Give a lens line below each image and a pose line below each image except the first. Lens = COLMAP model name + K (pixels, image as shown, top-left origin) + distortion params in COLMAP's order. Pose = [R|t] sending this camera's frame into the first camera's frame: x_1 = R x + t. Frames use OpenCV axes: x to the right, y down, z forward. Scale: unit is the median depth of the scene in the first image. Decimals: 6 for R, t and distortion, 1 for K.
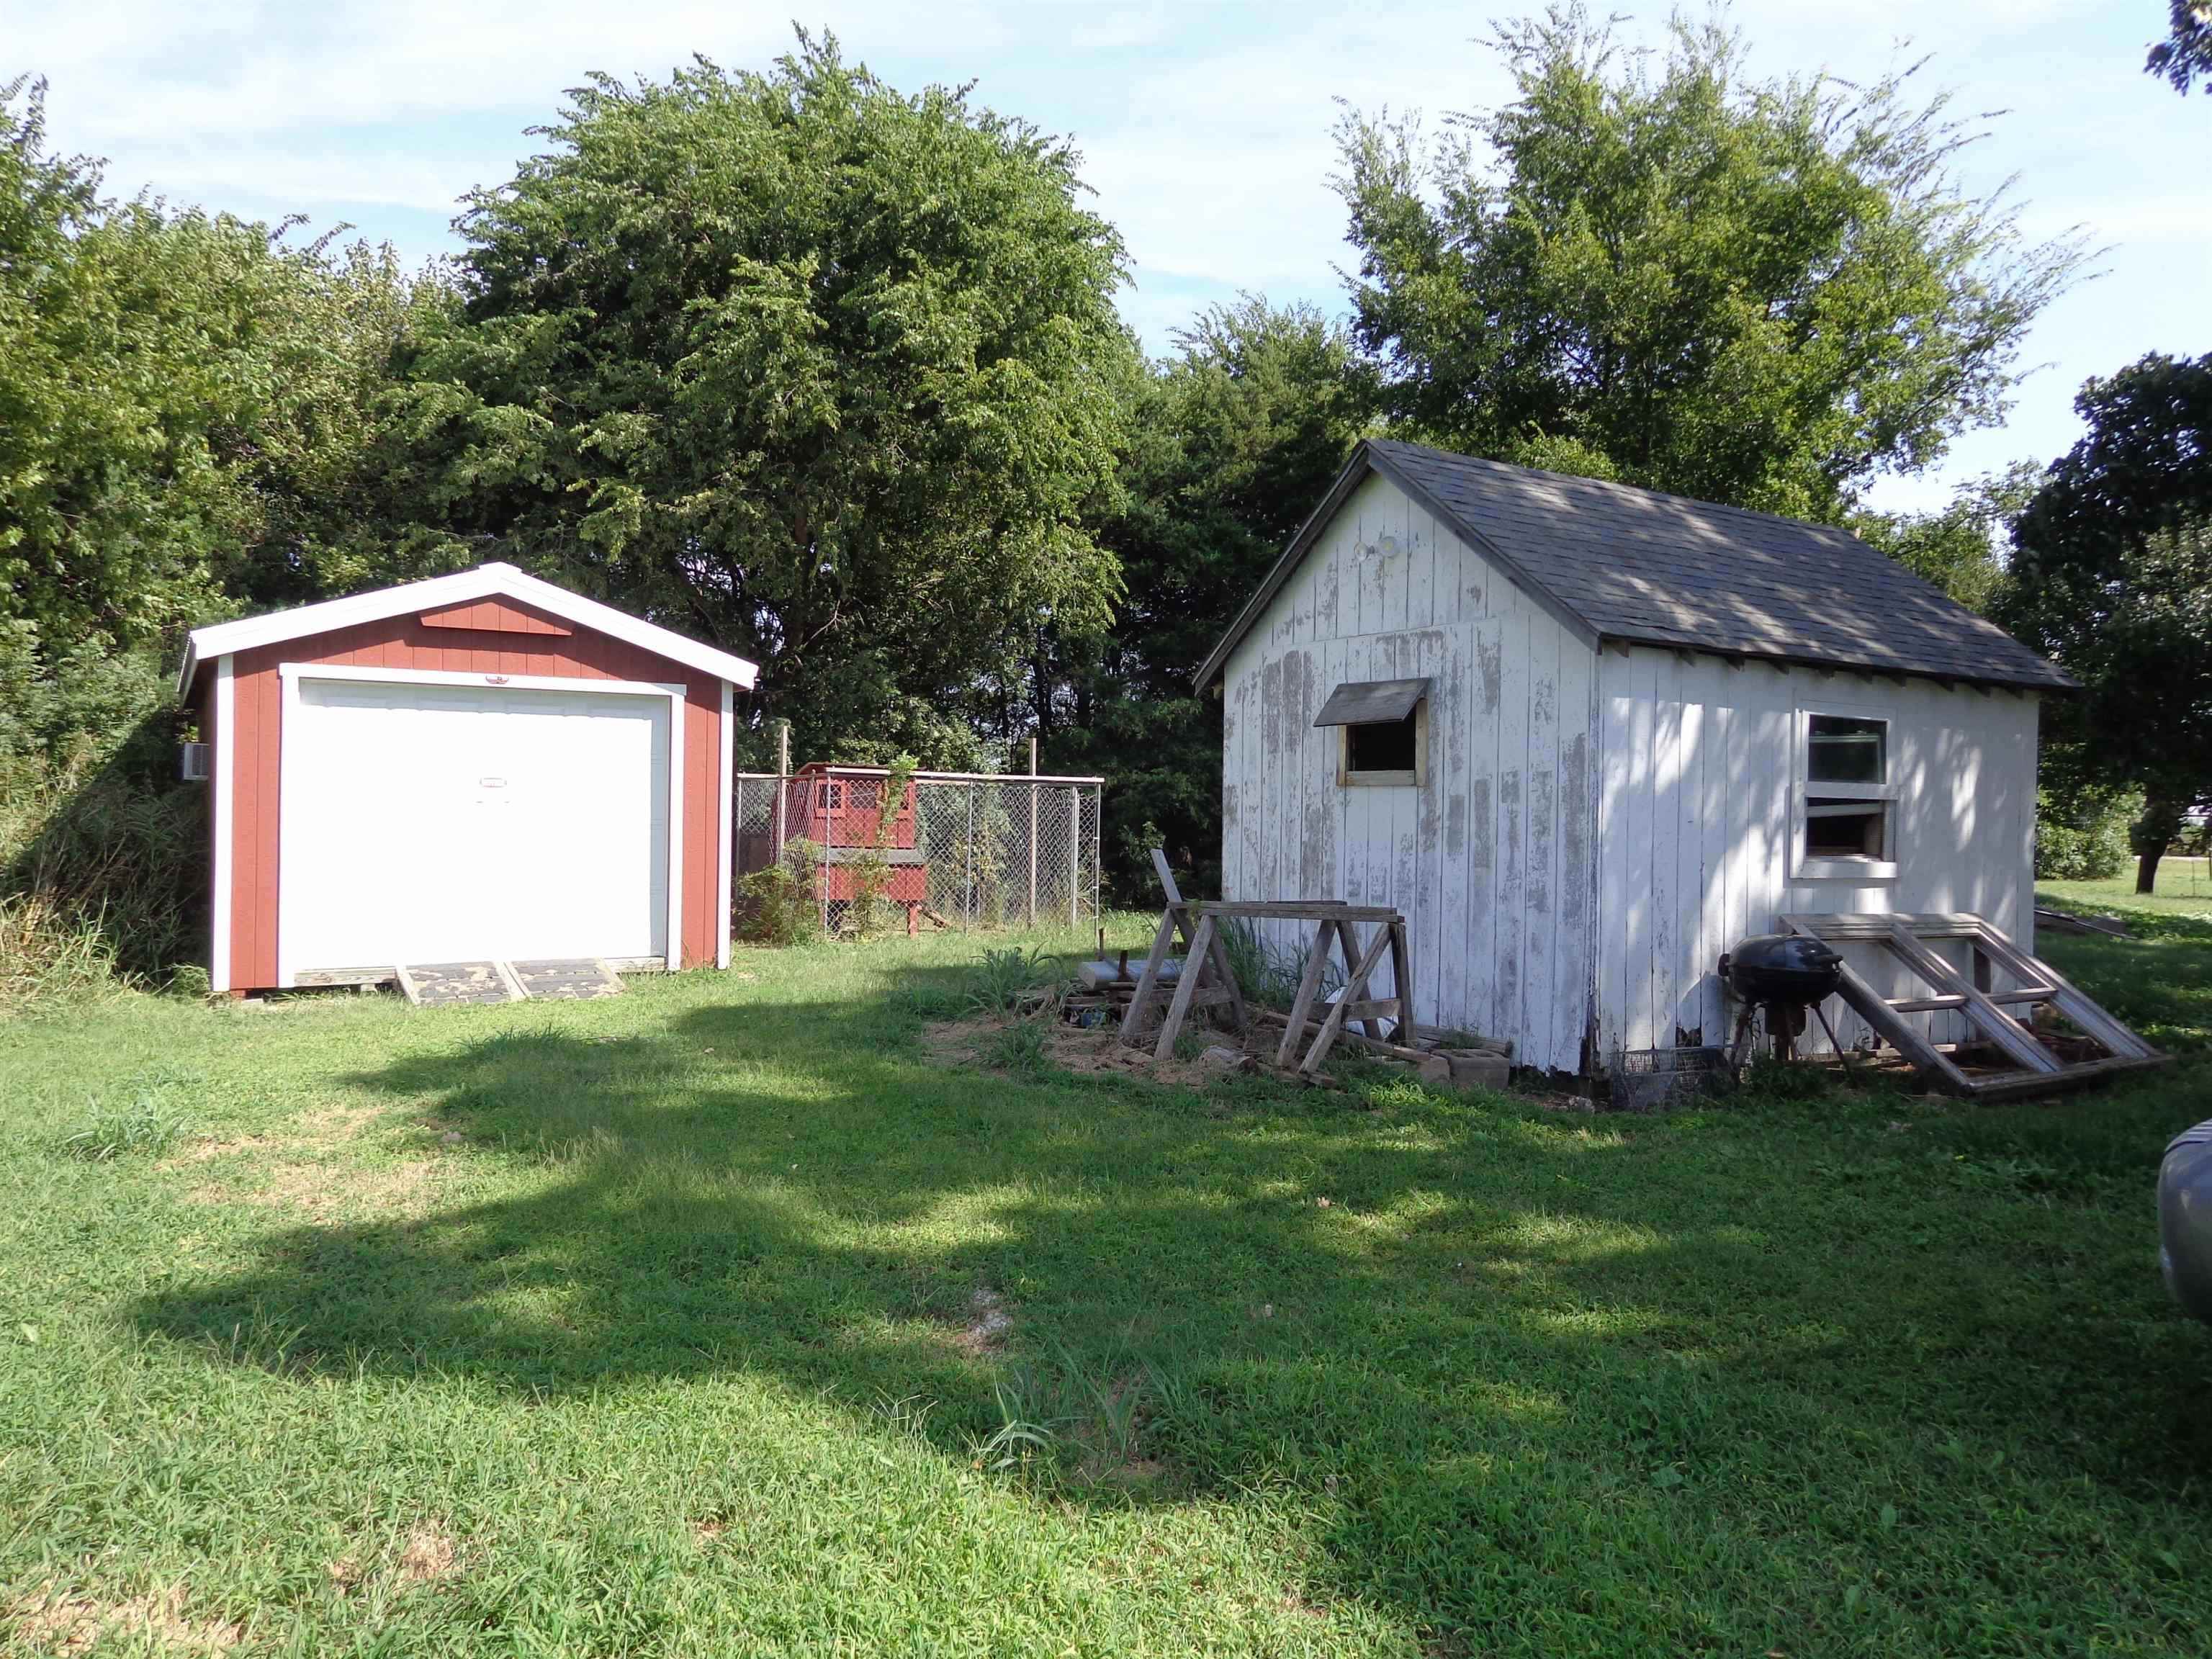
lens RADIAL K [[1568.4, 0, 1106.0], [0, 1568.4, 829.5], [0, 0, 1]] dist [0.003637, 0.004204]
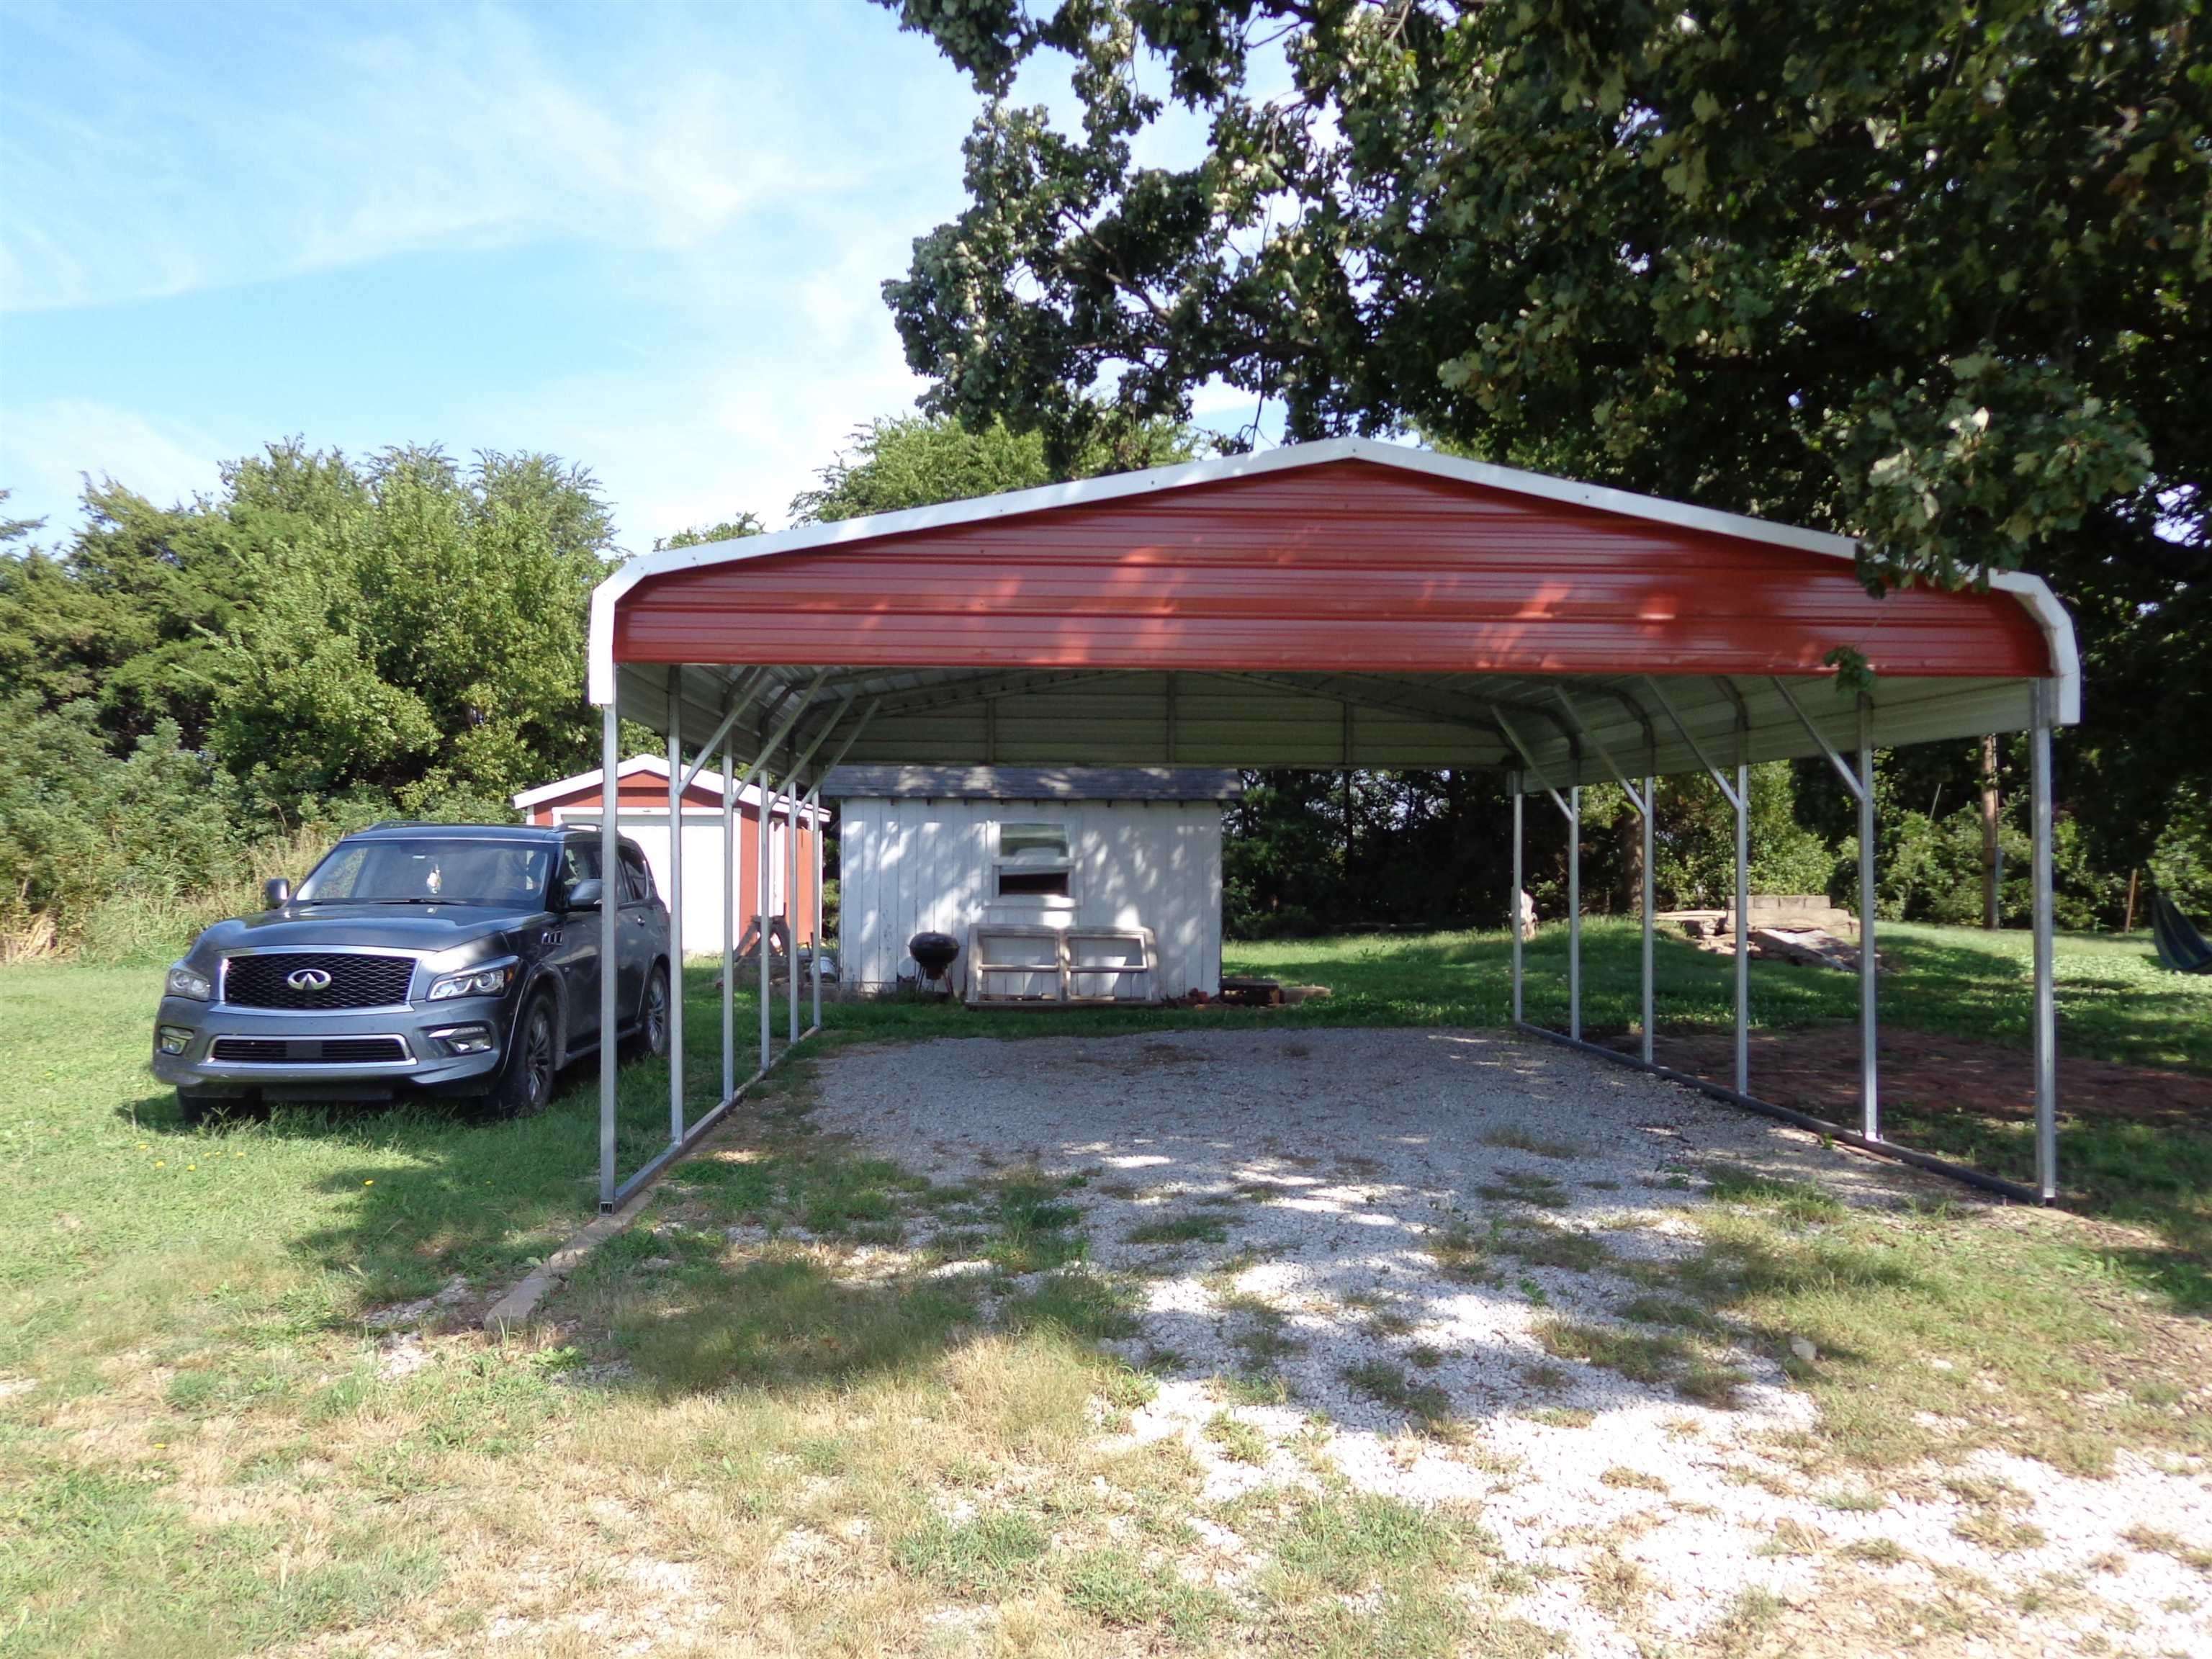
lens RADIAL K [[1568.4, 0, 1106.0], [0, 1568.4, 829.5], [0, 0, 1]] dist [0.003637, 0.004204]
pose [[0.876985, -0.021253, -0.480047, 1.453058], [0.006289, 0.999443, -0.032759, -0.001744], [0.480476, 0.025710, 0.876631, -0.643837]]
